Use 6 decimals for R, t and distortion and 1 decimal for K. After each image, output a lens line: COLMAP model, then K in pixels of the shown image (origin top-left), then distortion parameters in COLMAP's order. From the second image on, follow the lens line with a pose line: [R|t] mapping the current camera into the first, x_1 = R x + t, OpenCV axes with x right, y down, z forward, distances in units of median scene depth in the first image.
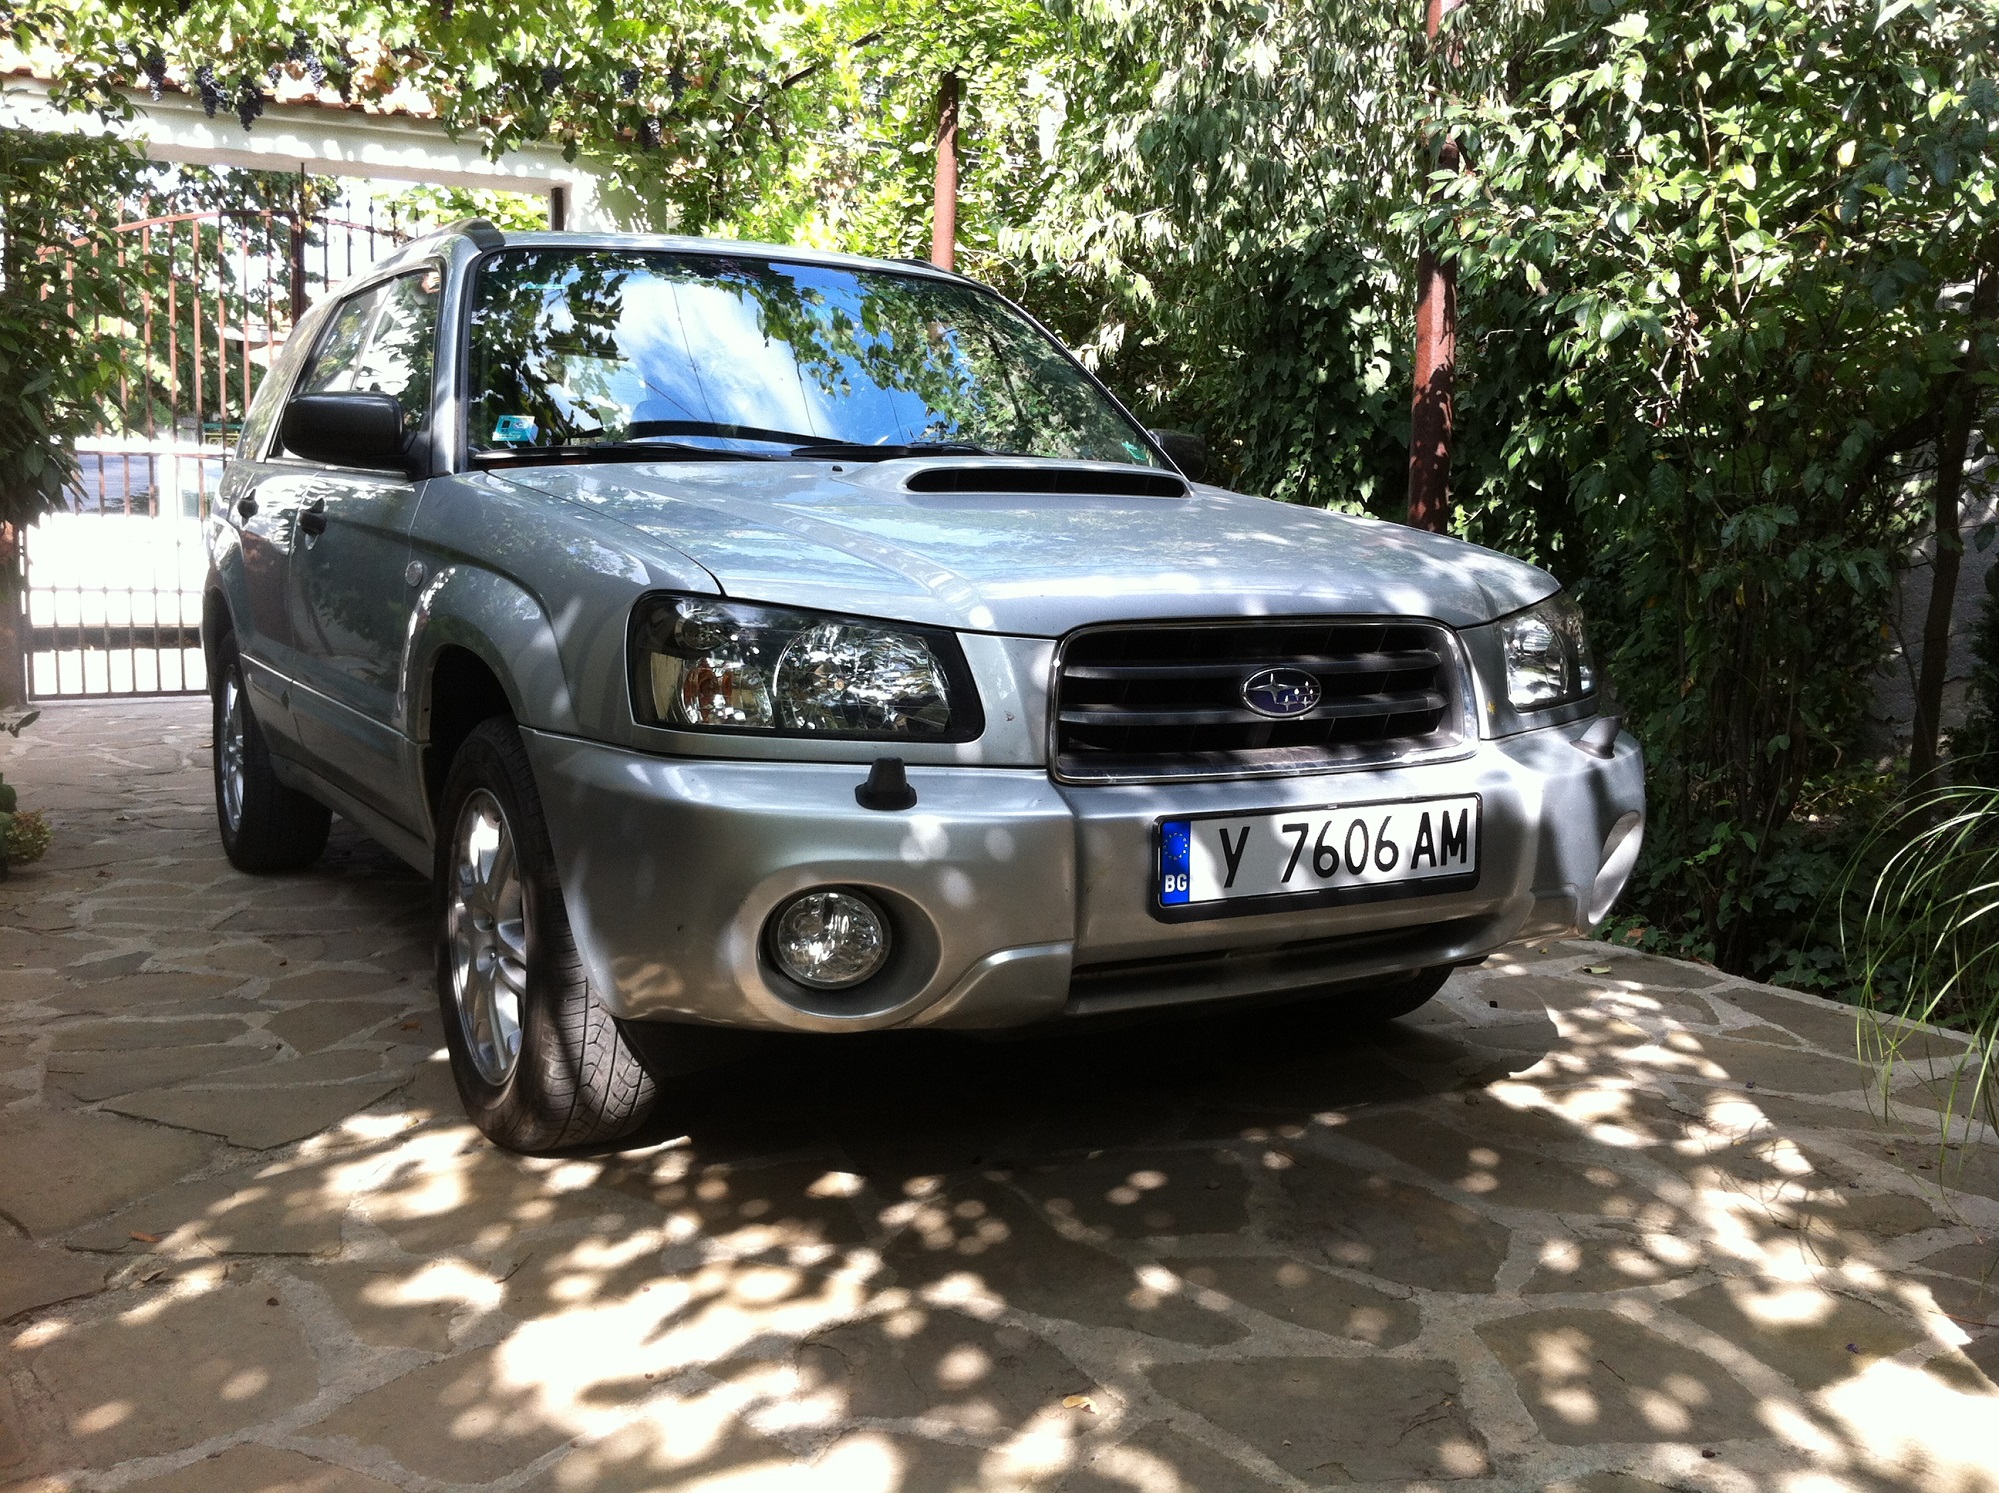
lens RADIAL K [[1878.3, 0, 999.5], [0, 1878.3, 746.5], [0, 0, 1]] dist [0.102761, -0.325748]
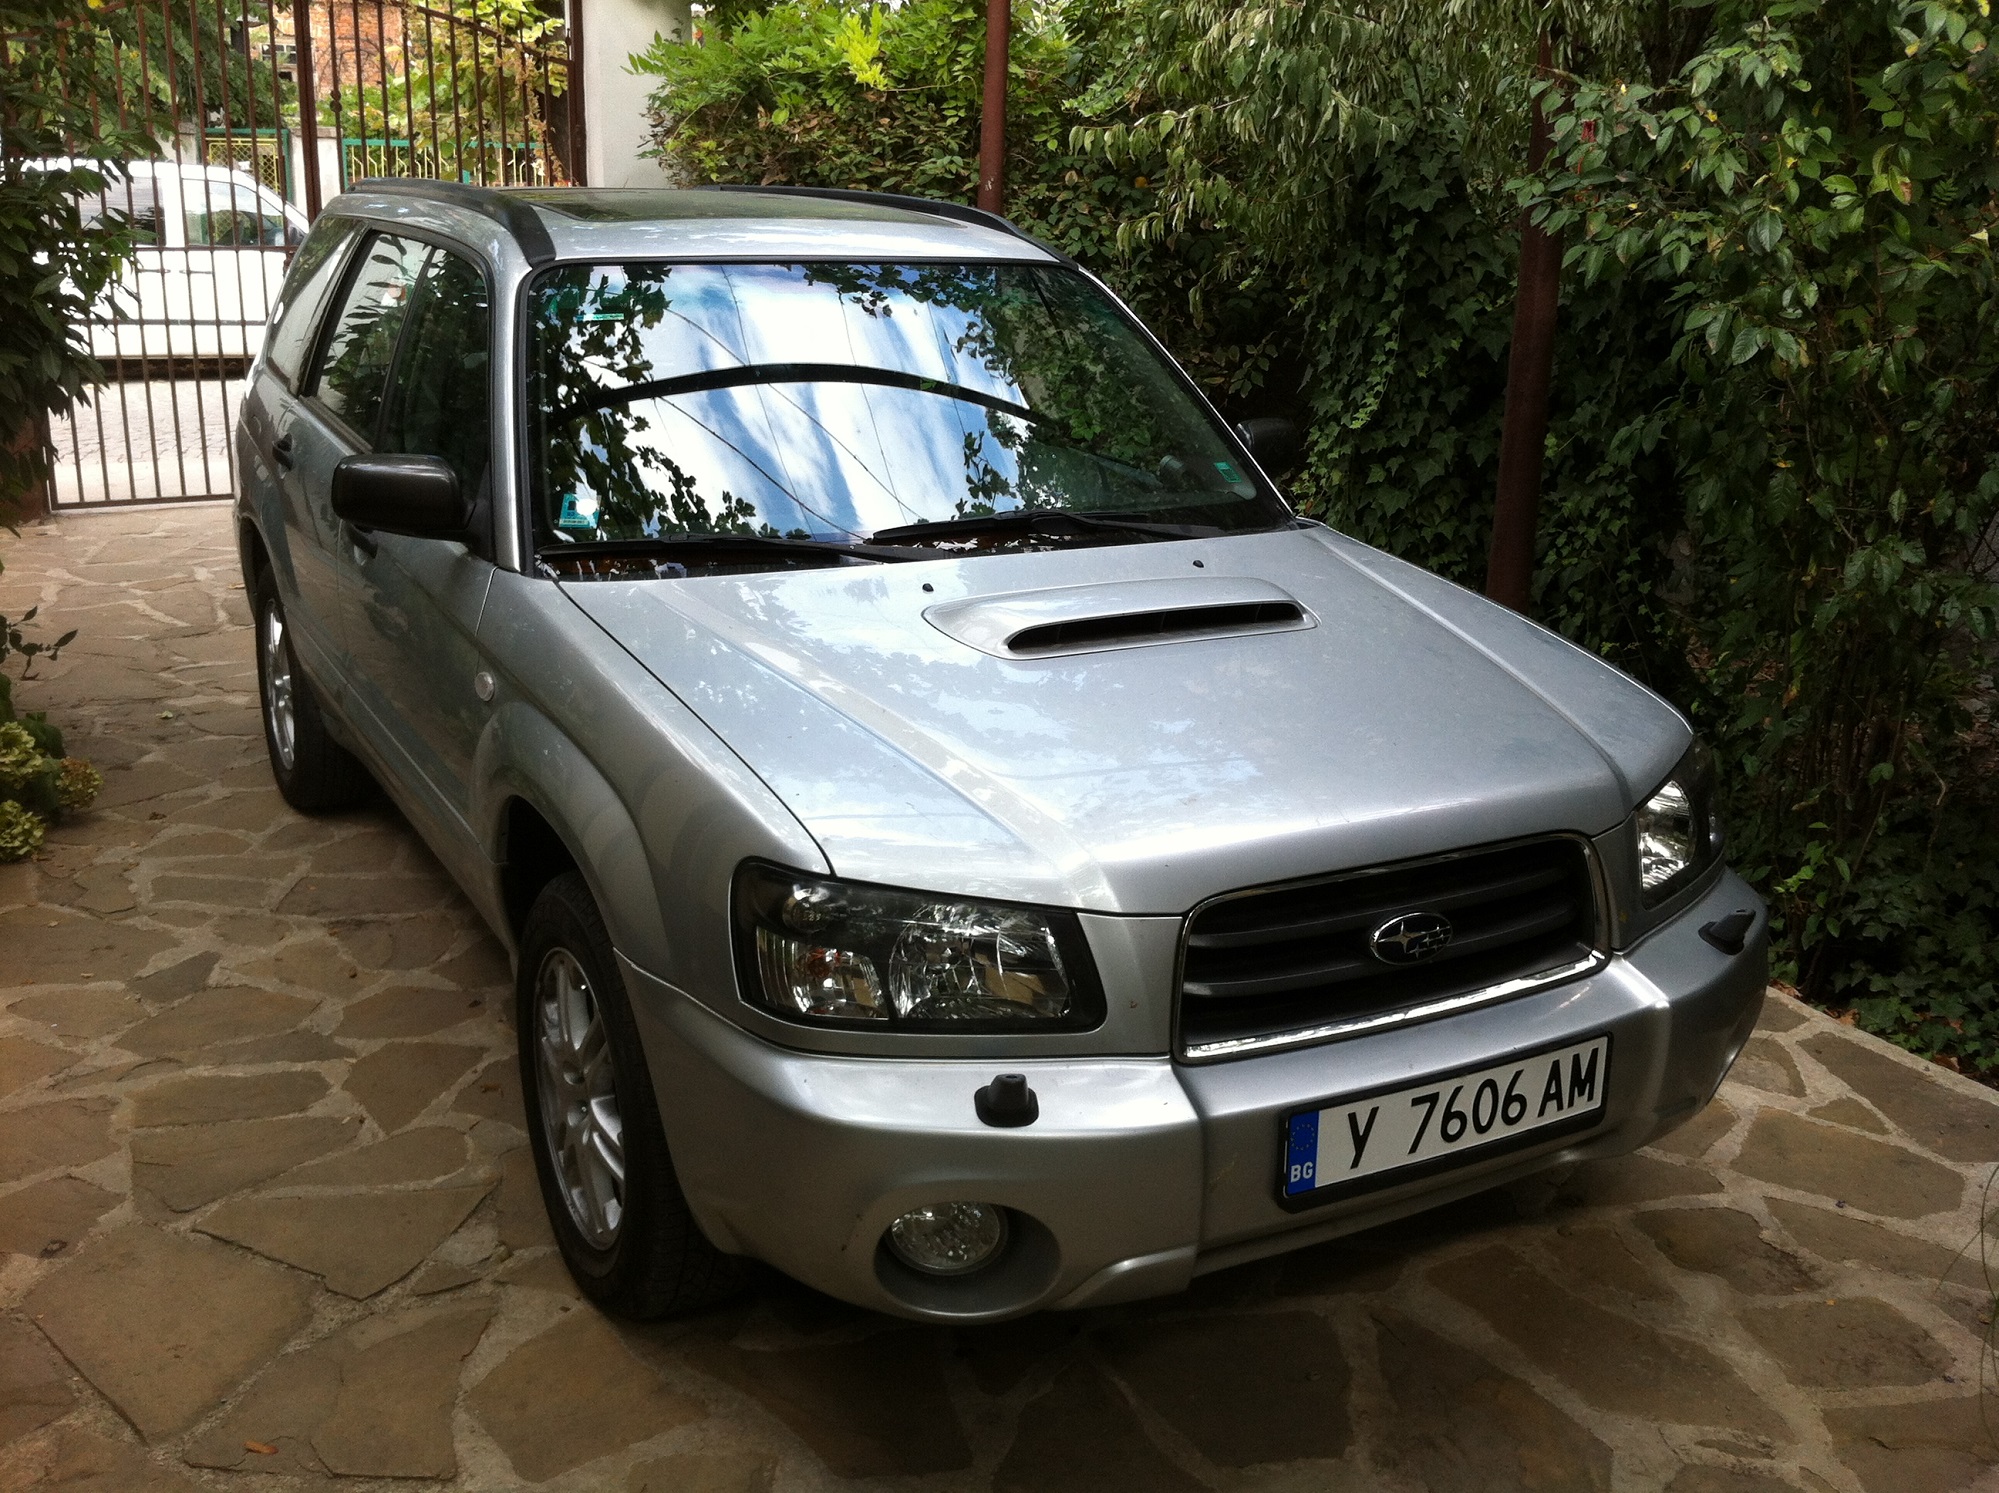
lens RADIAL K [[1881.6, 0, 999.5], [0, 1881.6, 746.5], [0, 0, 1]] dist [0.092282, -0.313693]
pose [[0.999919, 0.009428, -0.008507, -0.033369], [-0.007850, 0.985496, 0.169515, -0.184512], [0.009982, -0.169435, 0.985491, 0.046641]]
